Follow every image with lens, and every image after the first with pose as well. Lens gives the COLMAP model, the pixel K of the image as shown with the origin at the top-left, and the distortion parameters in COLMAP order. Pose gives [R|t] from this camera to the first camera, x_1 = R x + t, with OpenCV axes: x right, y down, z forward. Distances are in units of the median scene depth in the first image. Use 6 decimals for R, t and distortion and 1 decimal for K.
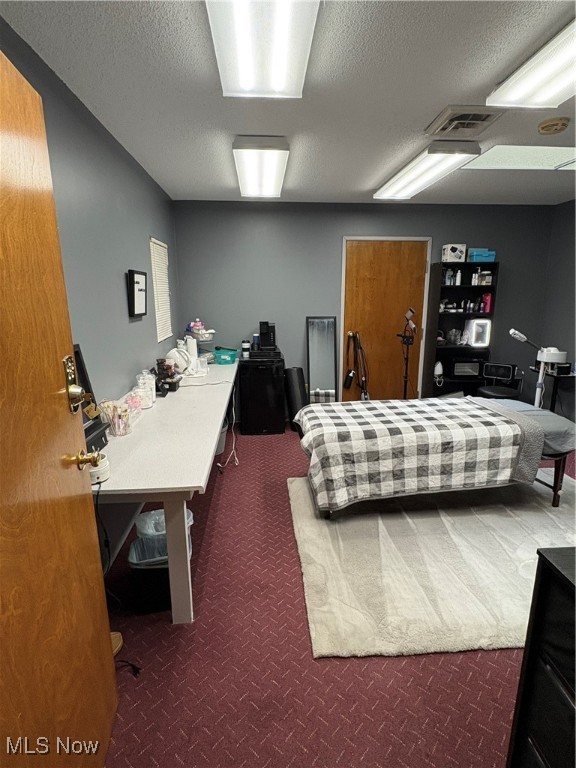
lens RADIAL K [[397.6, 0, 288.0], [0, 397.6, 383.4], [0, 0, 1]] dist [0.007324, 0.000425]
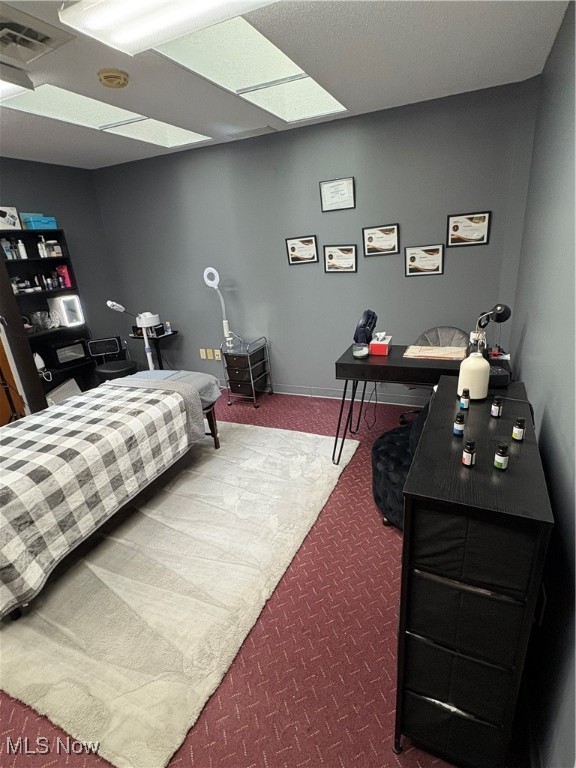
lens RADIAL K [[397.6, 0, 287.7], [0, 397.6, 383.9], [0, 0, 1]] dist [0.007324, 0.000425]
pose [[0.481411, -0.323840, 0.814476, -0.110932], [0.263623, 0.939712, 0.217816, -0.064304], [-0.835911, 0.109856, 0.537759, 0.212156]]
